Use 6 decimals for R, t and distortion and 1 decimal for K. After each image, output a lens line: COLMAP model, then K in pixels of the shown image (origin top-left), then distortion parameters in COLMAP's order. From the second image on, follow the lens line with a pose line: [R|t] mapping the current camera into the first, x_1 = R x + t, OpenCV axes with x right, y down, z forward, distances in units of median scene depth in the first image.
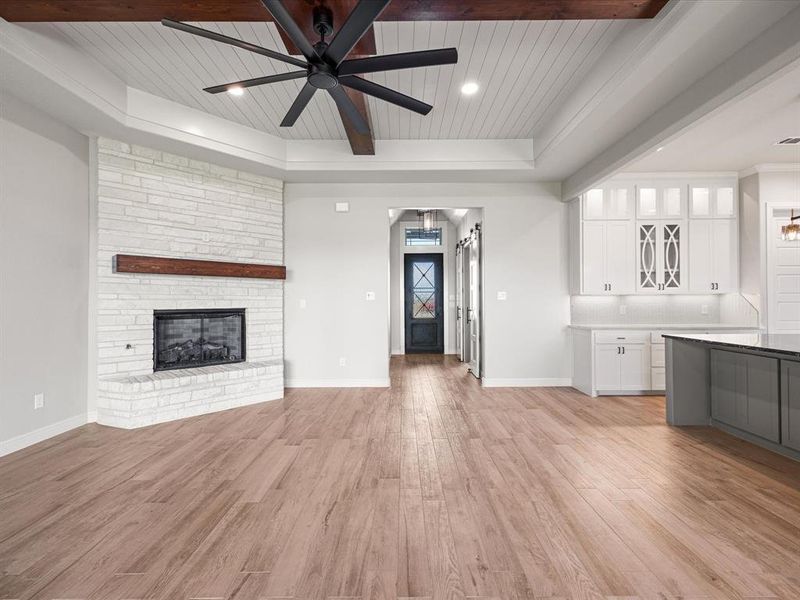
lens RADIAL K [[367.7, 0, 402.4], [0, 367.7, 297.4], [0, 0, 1]] dist [0.007505, -0.000146]
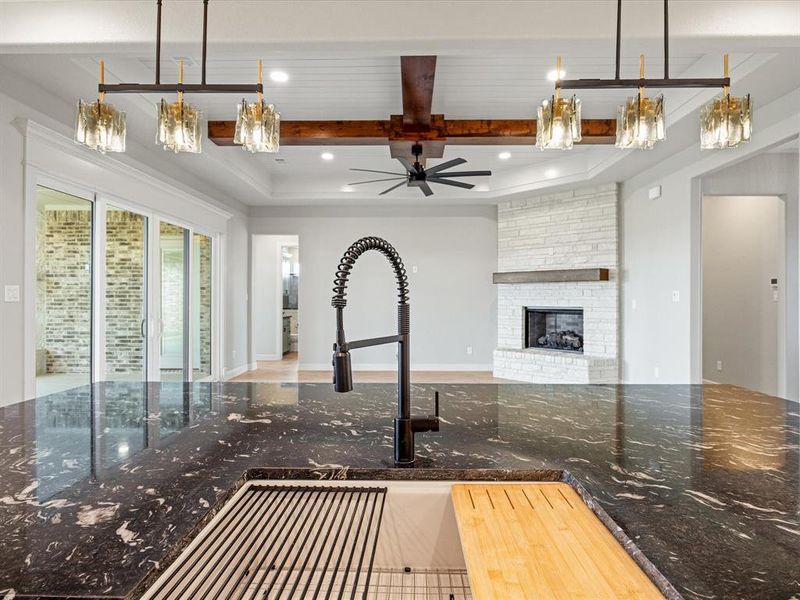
lens RADIAL K [[443.7, 0, 403.0], [0, 443.7, 298.8], [0, 0, 1]] dist [0.000563, 0.000016]
pose [[-0.015394, 0.008164, -0.999848, 1.076475], [0.013169, 0.999882, 0.007962, -0.016934], [0.999795, -0.013044, -0.015500, 0.516547]]
